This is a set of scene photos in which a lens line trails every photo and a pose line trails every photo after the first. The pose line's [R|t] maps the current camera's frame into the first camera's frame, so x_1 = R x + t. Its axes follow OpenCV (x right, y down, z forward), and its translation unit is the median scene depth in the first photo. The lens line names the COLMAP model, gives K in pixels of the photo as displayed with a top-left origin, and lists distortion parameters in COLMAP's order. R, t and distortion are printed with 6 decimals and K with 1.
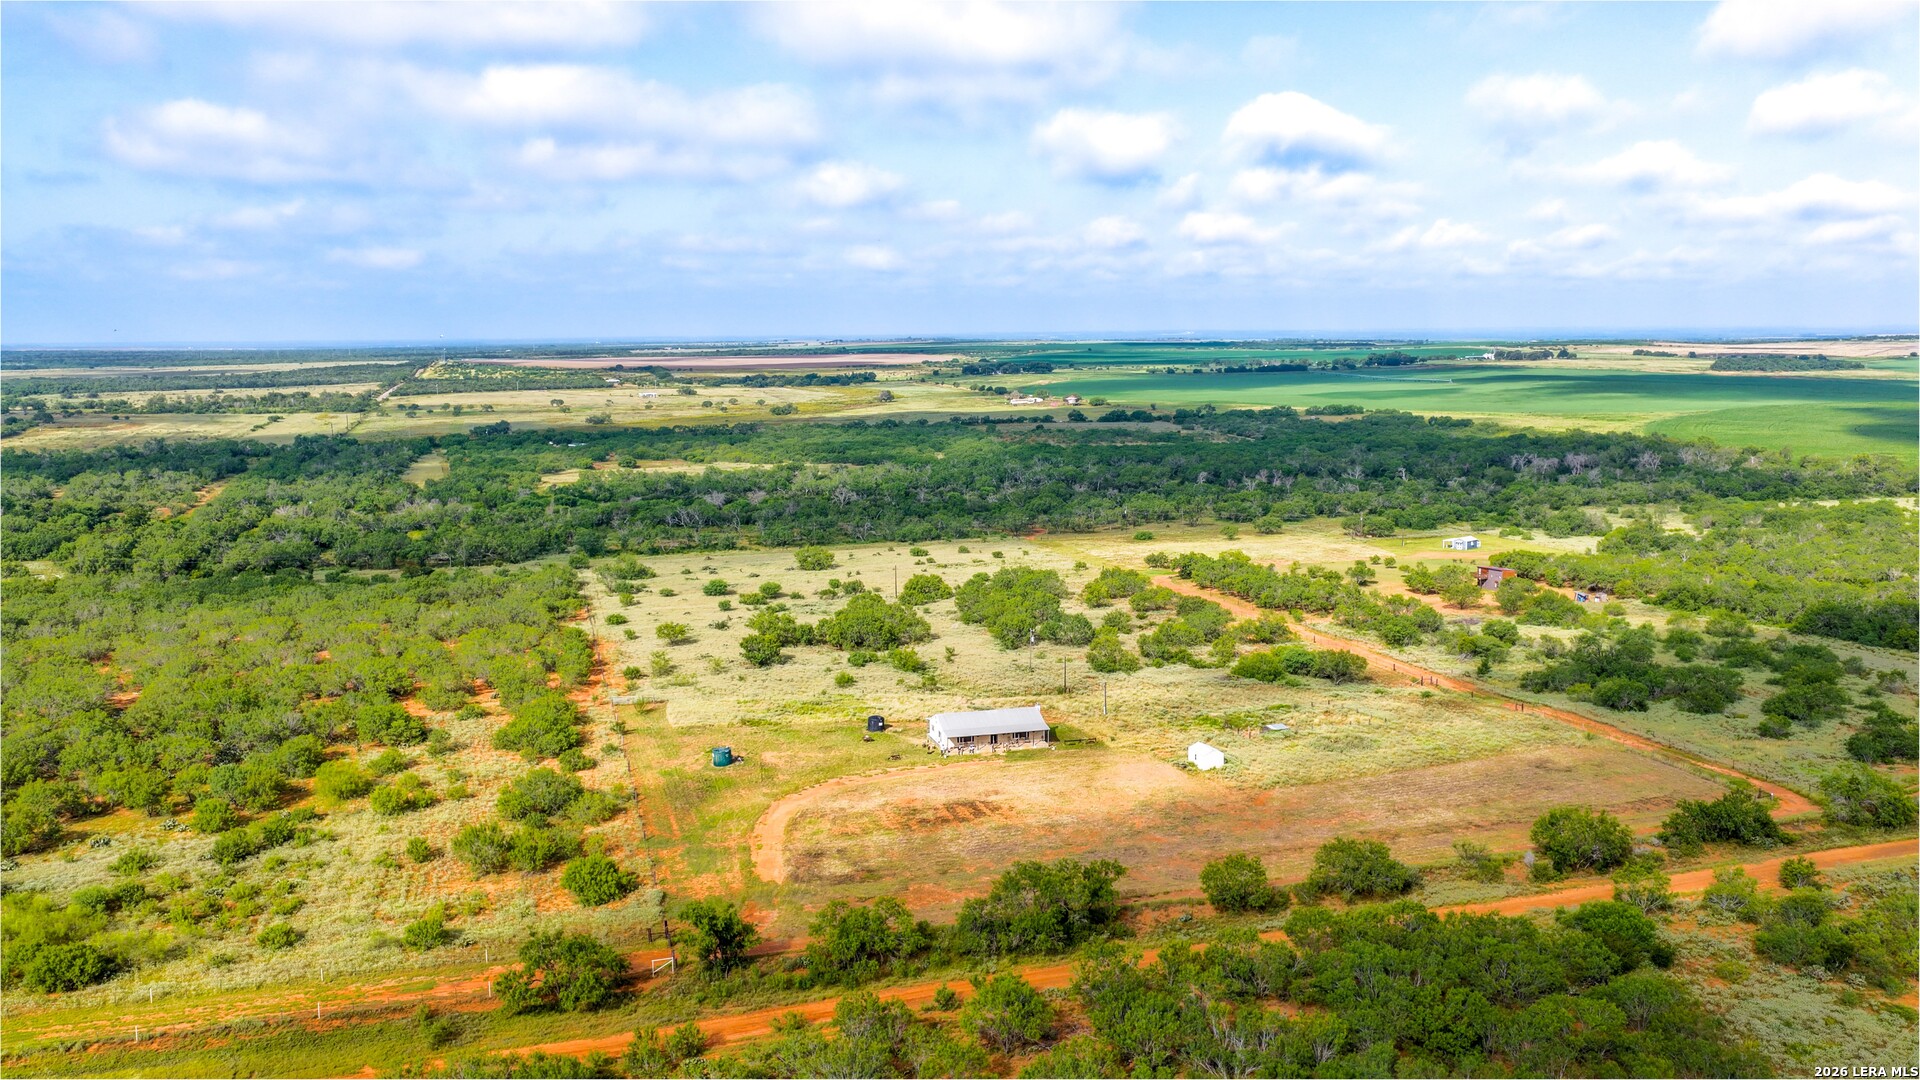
lens RADIAL K [[1594.2, 0, 960.0], [0, 1594.2, 540.0], [0, 0, 1]] dist [-0.012646, 0.045897]
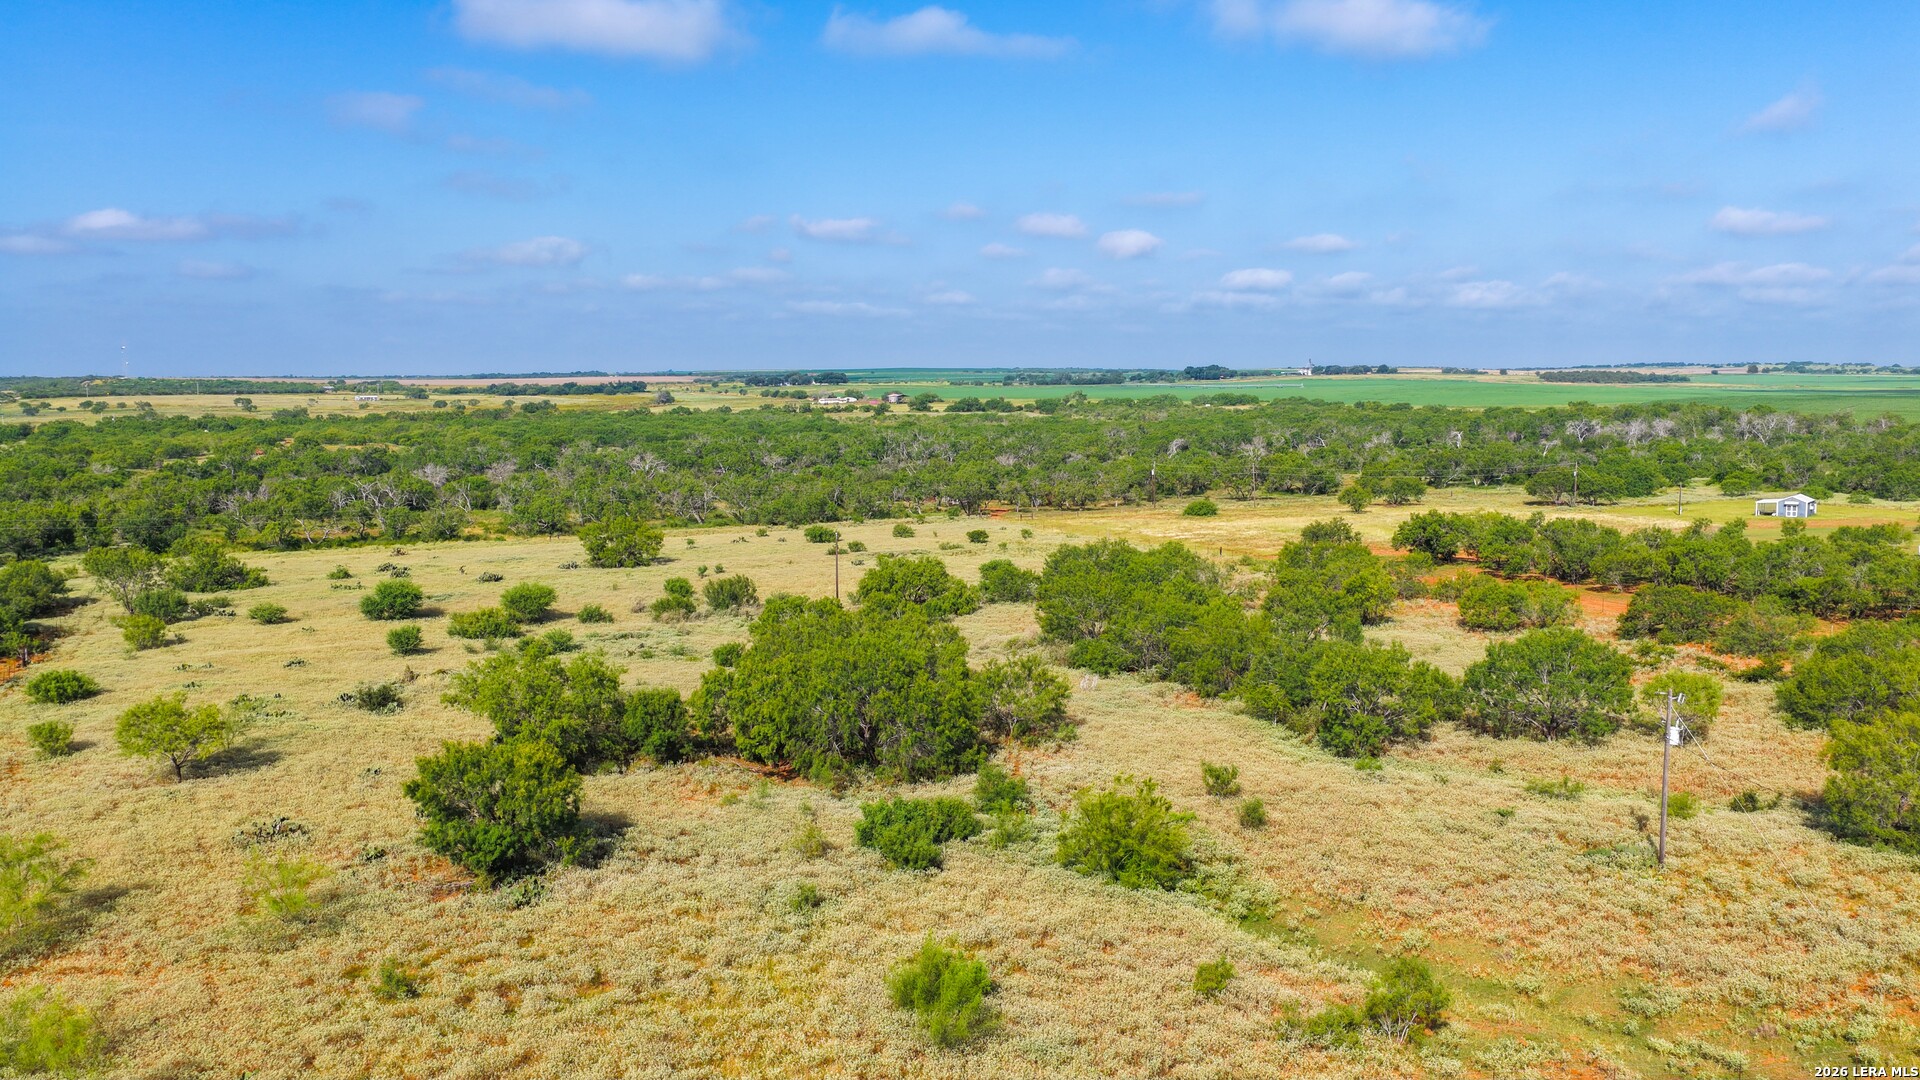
lens RADIAL K [[1594.2, 0, 960.0], [0, 1594.2, 540.0], [0, 0, 1]] dist [-0.012646, 0.045897]
pose [[0.988641, -0.012673, 0.149760, -0.092213], [0.016727, 0.999526, -0.025842, 0.036244], [-0.149362, 0.028053, 0.988385, 0.756065]]
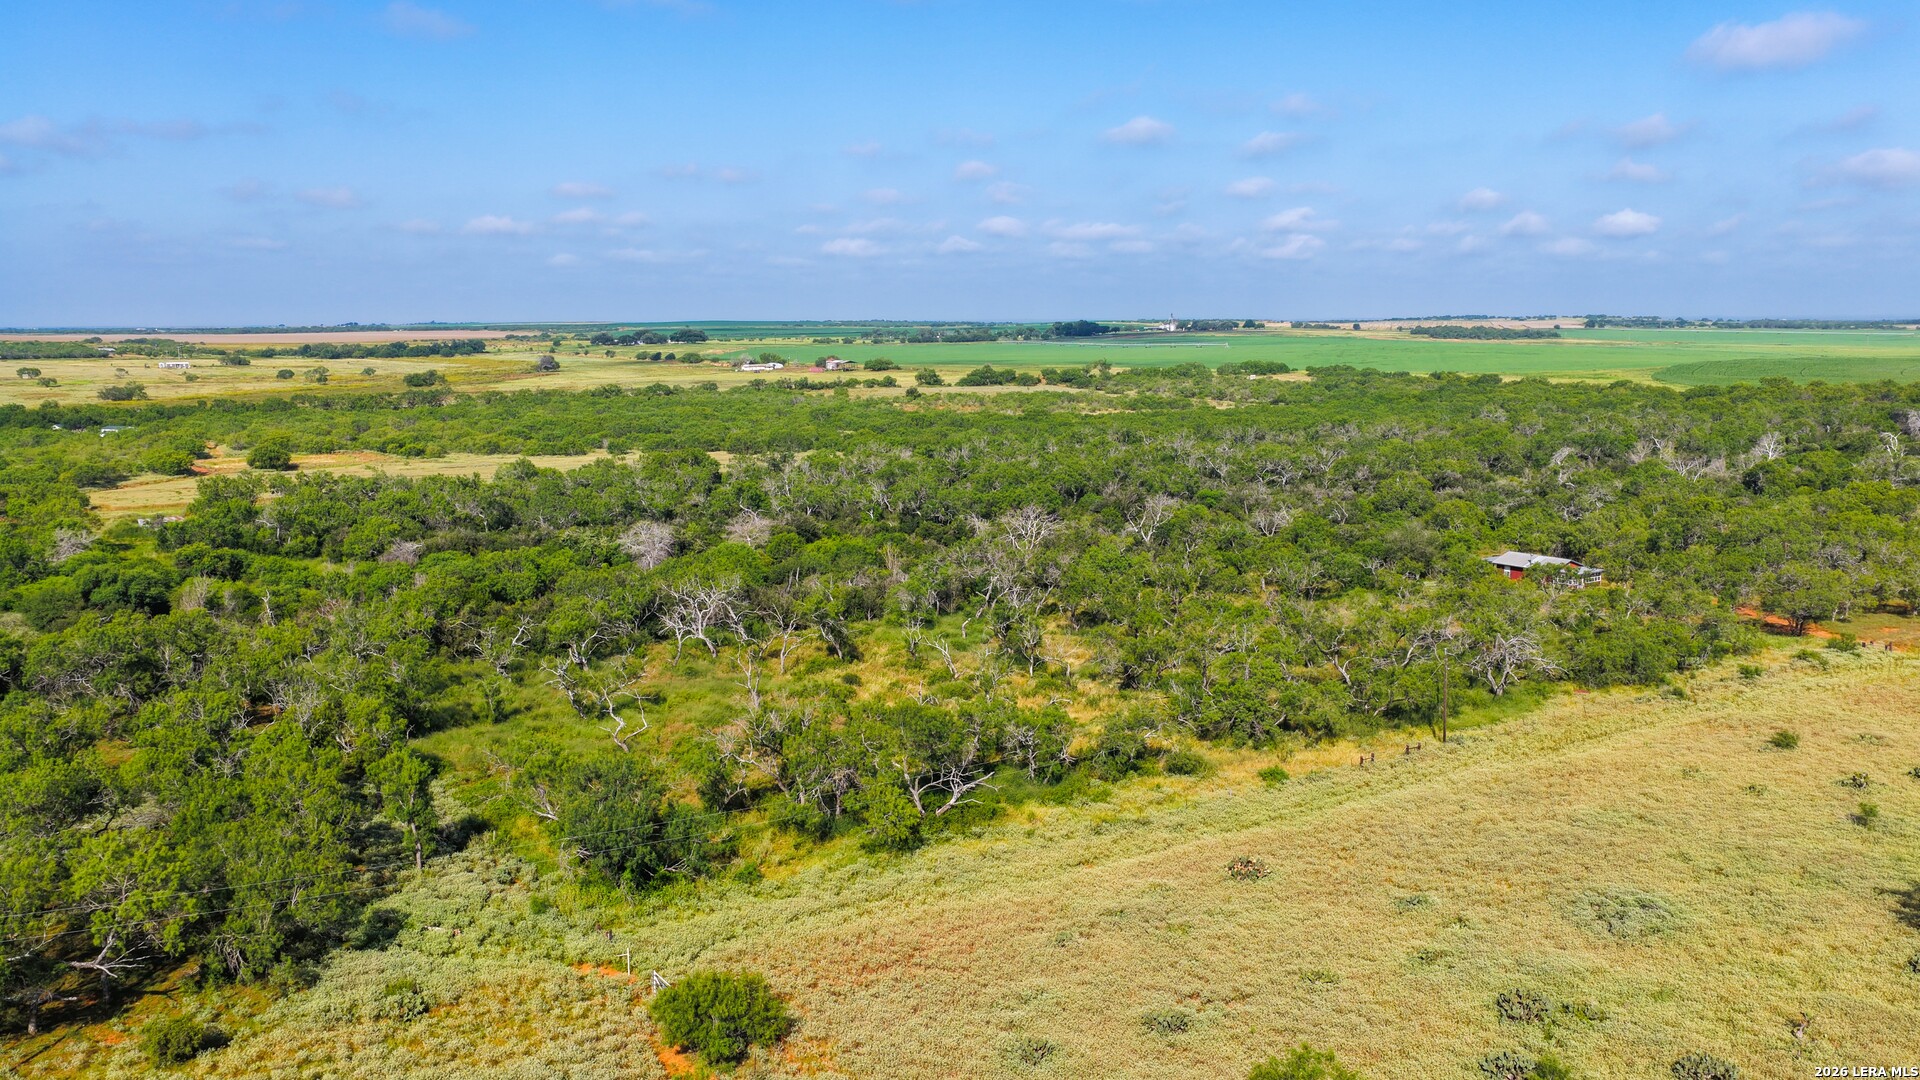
lens RADIAL K [[1594.2, 0, 960.0], [0, 1594.2, 540.0], [0, 0, 1]] dist [-0.012646, 0.045897]
pose [[0.954297, -0.037613, 0.296483, -0.401846], [0.036388, 0.999291, 0.009651, -0.056191], [-0.296636, 0.001579, 0.954989, 1.269934]]
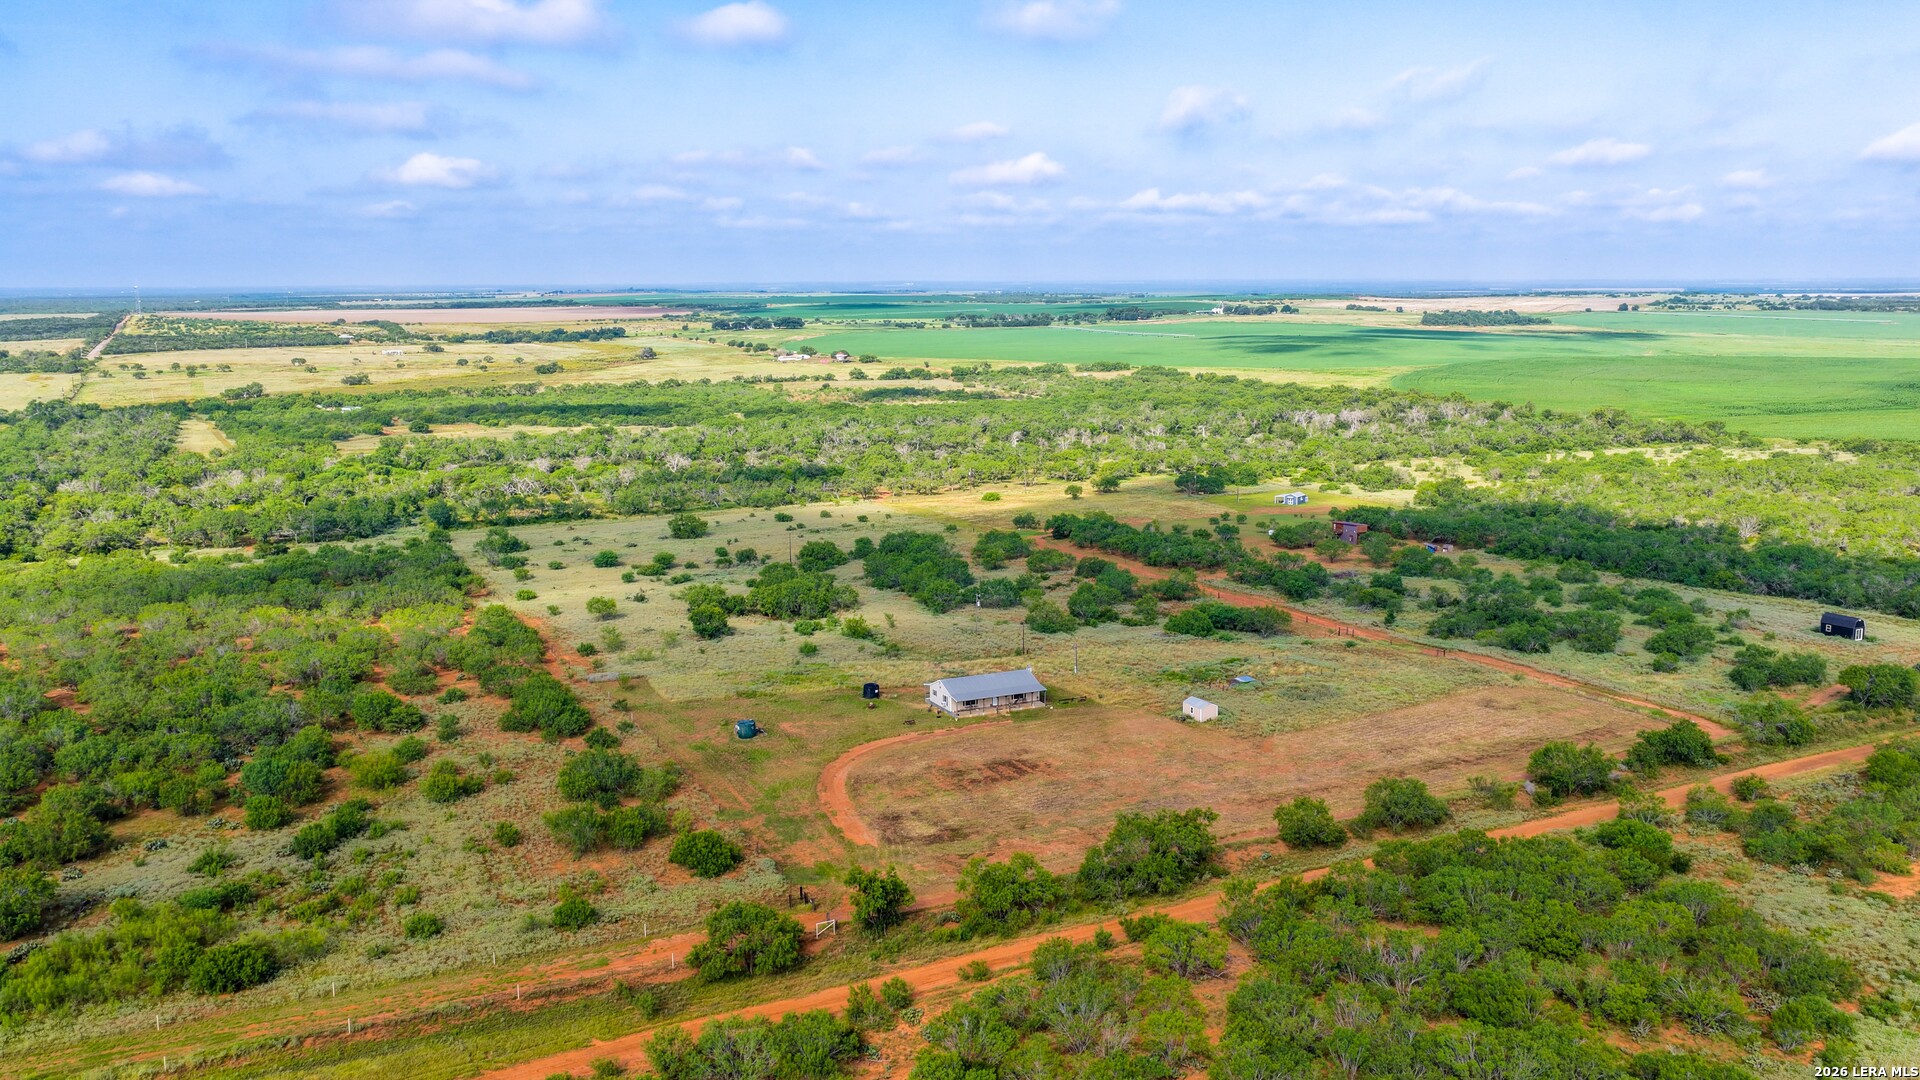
lens RADIAL K [[1597.9, 0, 960.0], [0, 1597.9, 540.0], [0, 0, 1]] dist [-0.012721, 0.050037]
pose [[0.984552, -0.023796, 0.173469, -0.143711], [0.018546, 0.999321, 0.031823, -0.013255], [-0.174109, -0.028115, 0.984325, -0.033126]]
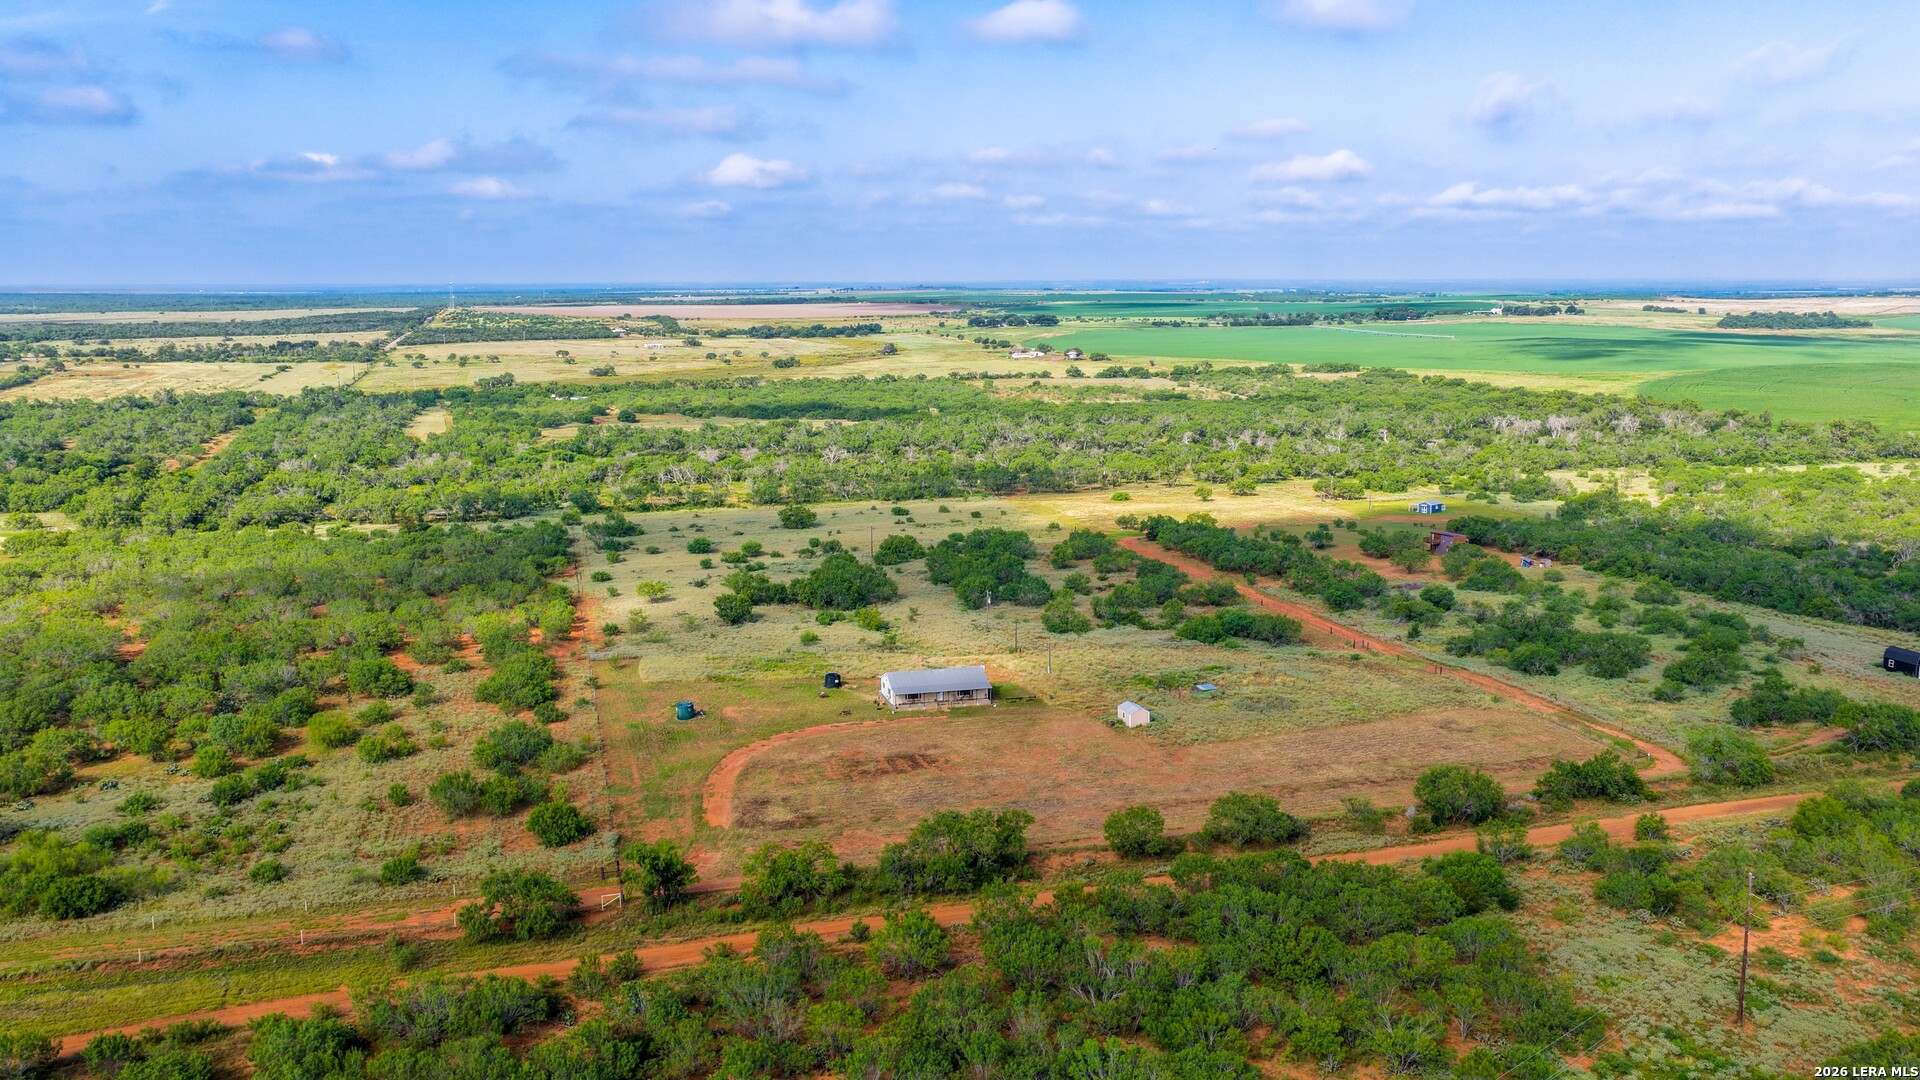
lens RADIAL K [[1597.9, 0, 960.0], [0, 1597.9, 540.0], [0, 0, 1]] dist [-0.012721, 0.050037]
pose [[0.999939, 0.007931, -0.007632, 0.032903], [-0.007682, 0.999455, 0.032117, -0.011504], [0.007883, -0.032056, 0.999455, -0.054098]]
